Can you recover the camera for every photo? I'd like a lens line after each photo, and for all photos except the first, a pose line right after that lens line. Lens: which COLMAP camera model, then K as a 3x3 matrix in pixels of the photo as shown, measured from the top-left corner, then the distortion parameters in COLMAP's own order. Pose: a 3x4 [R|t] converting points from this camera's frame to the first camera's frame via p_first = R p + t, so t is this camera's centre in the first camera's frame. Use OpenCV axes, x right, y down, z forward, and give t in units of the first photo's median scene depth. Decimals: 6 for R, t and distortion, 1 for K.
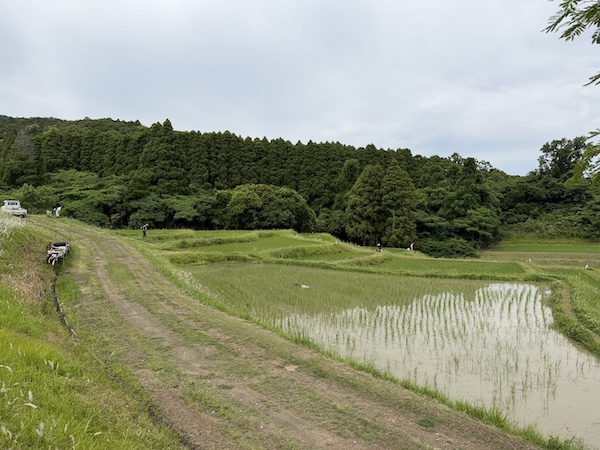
lens RADIAL K [[420.5, 0, 301.5], [0, 420.5, 226.9], [0, 0, 1]] dist [0.049068, -0.058353]
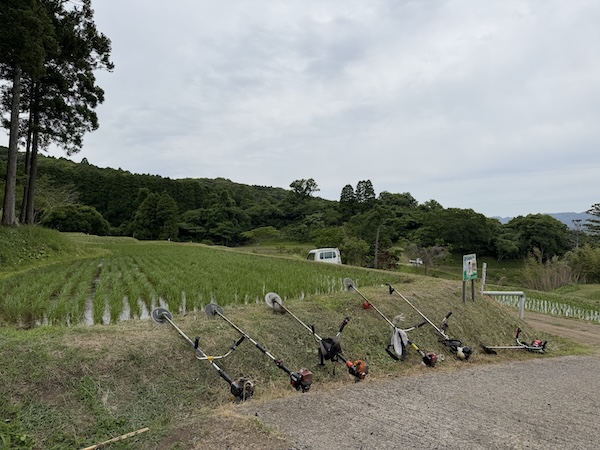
lens RADIAL K [[420.5, 0, 303.5], [0, 420.5, 225.8], [0, 0, 1]] dist [0.049068, -0.058353]
pose [[0.954295, 0.009755, 0.298706, 0.231188], [0.004369, 0.998905, -0.046581, 0.048792], [-0.298833, 0.045757, 0.953208, -0.642583]]
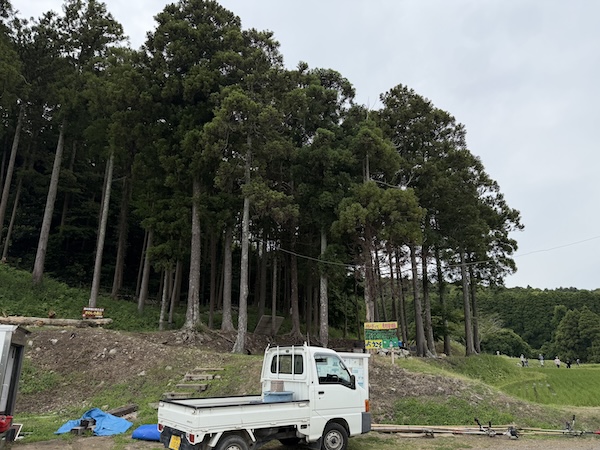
lens RADIAL K [[420.5, 0, 299.8], [0, 420.5, 227.6], [0, 0, 1]] dist [0.049068, -0.058353]
pose [[0.824834, -0.169544, -0.539355, 0.232271], [-0.009227, 0.949814, -0.312680, 0.048185], [0.565300, 0.262886, 0.781874, -0.733090]]
